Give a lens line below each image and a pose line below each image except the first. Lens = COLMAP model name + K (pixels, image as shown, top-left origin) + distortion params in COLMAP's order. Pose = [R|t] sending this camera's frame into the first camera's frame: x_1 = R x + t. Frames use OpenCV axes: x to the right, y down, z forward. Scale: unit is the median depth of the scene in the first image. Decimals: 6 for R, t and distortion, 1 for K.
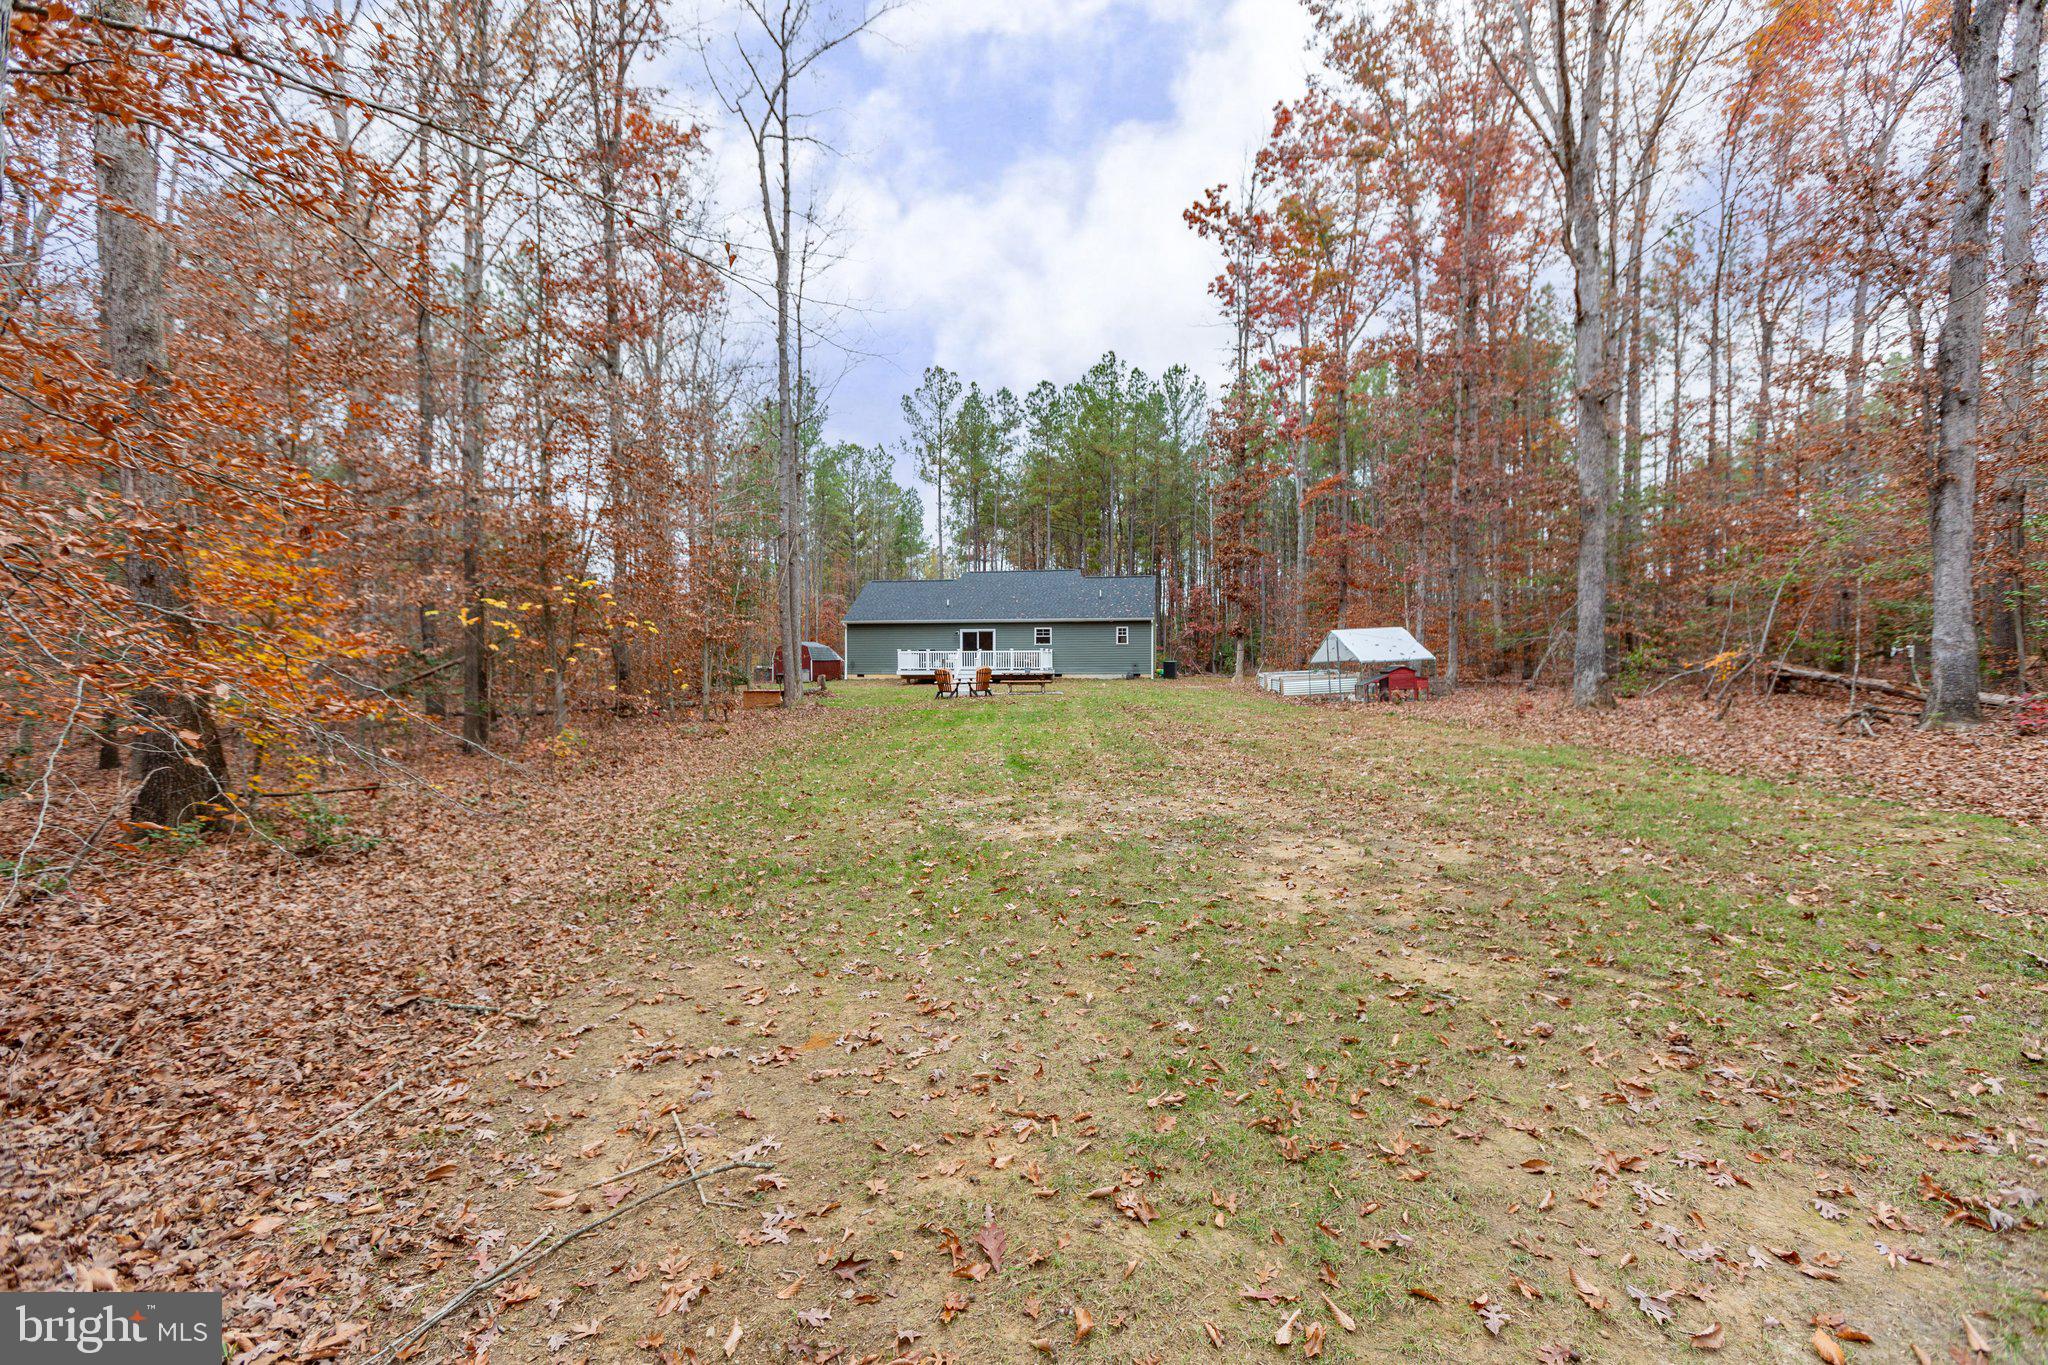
lens RADIAL K [[877.4, 0, 1024.0], [0, 877.4, 682.5], [0, 0, 1]] dist [-0.025443, 0.009771]
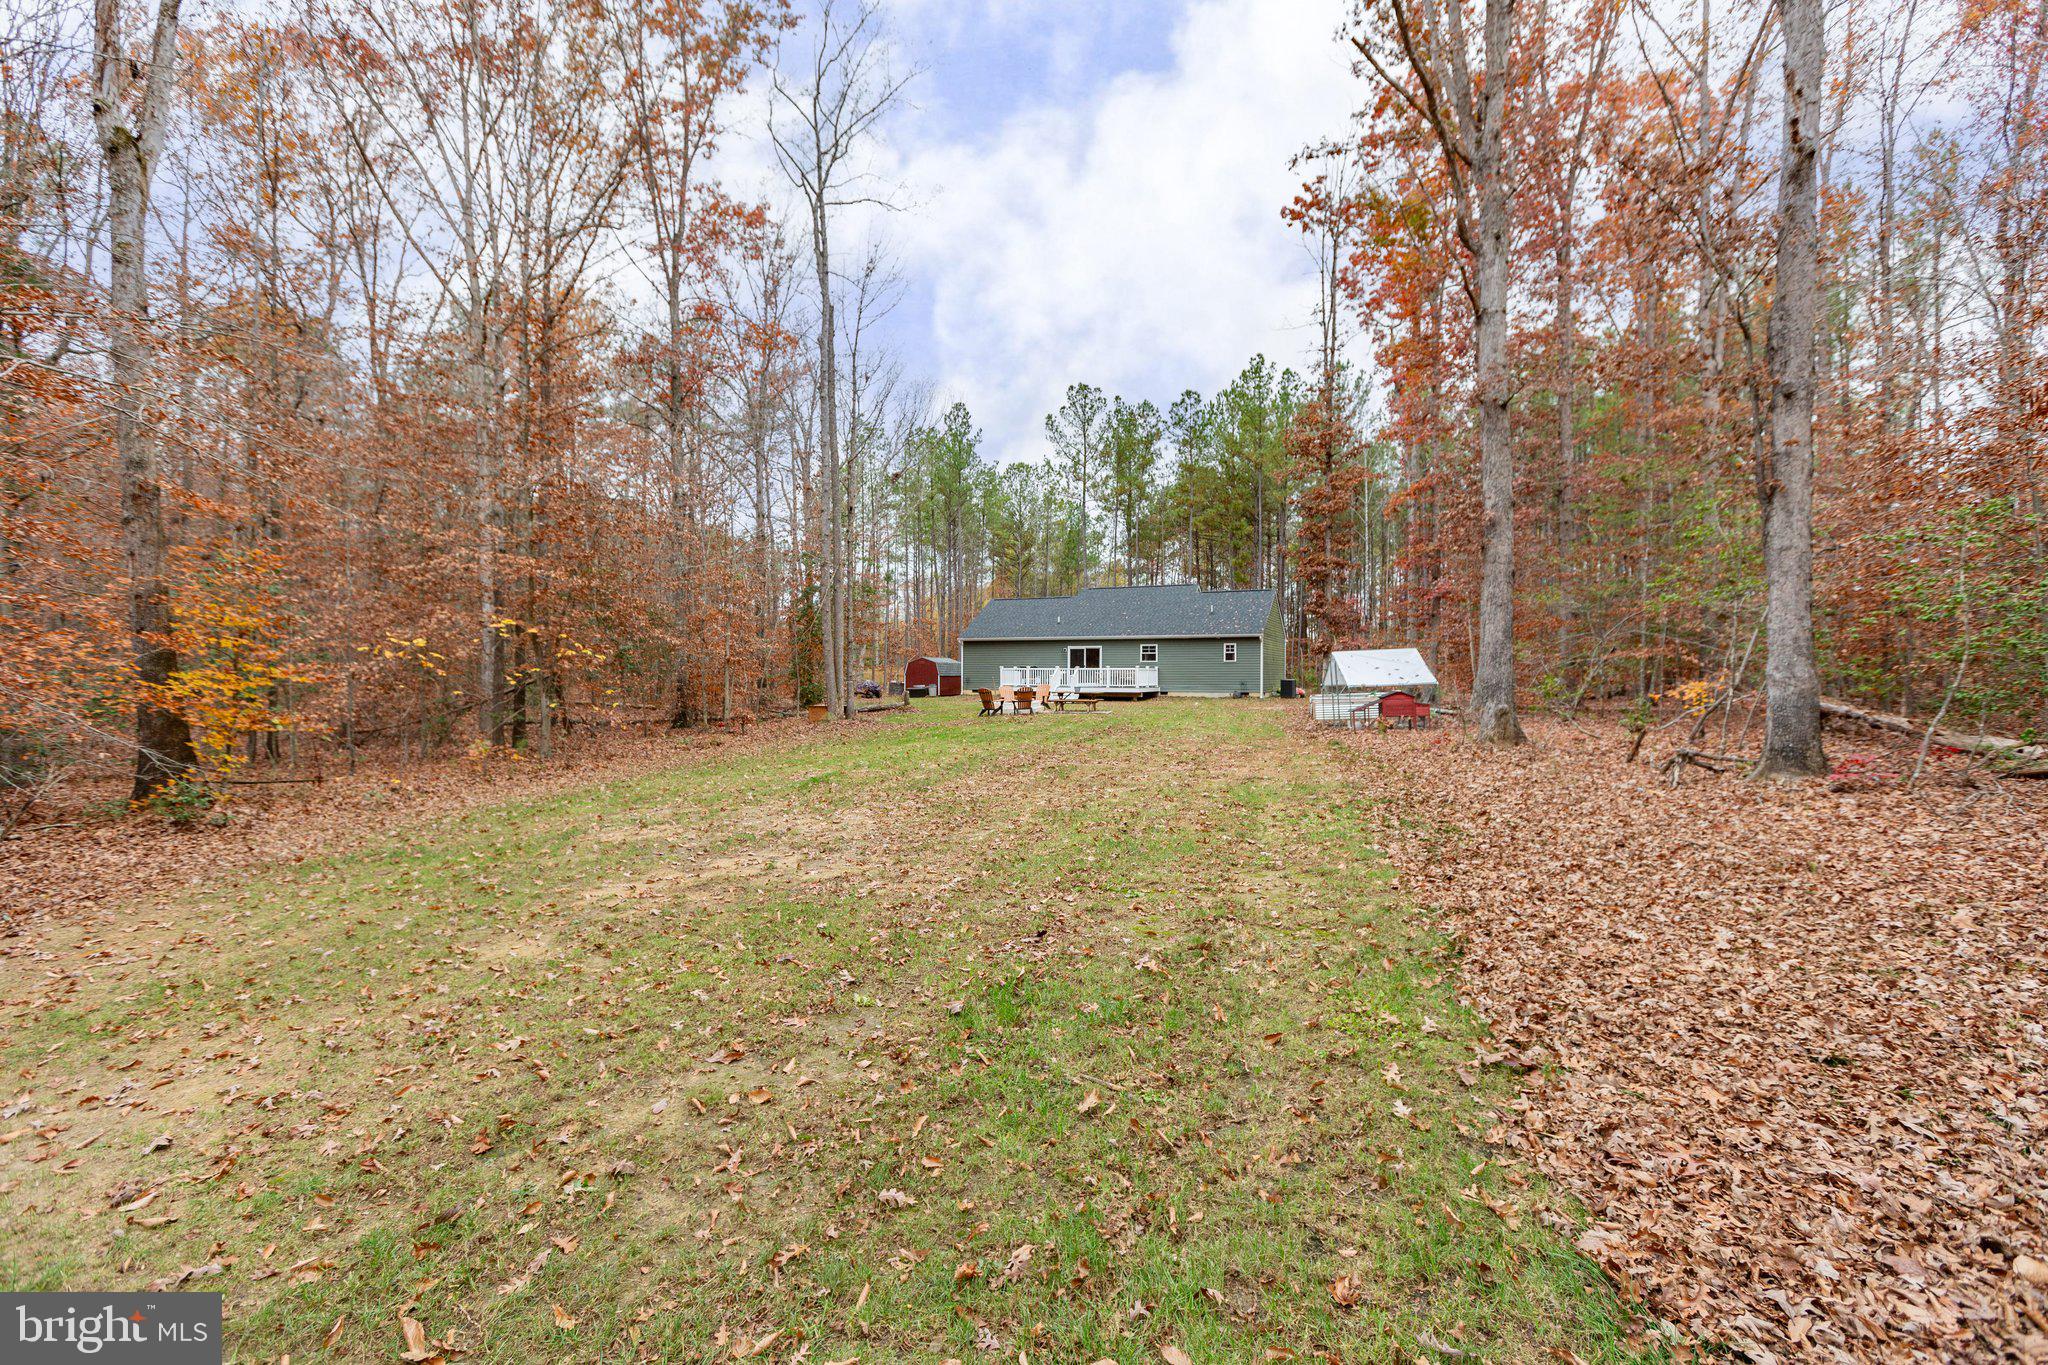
lens RADIAL K [[901.7, 0, 1024.8], [0, 901.7, 670.7], [0, 0, 1]] dist [-0.001480, -0.000611]
pose [[0.964297, 0.005117, -0.264773, 0.154482], [-0.012167, 0.999613, -0.024996, -0.006057], [0.264543, 0.027326, 0.963987, -0.011572]]
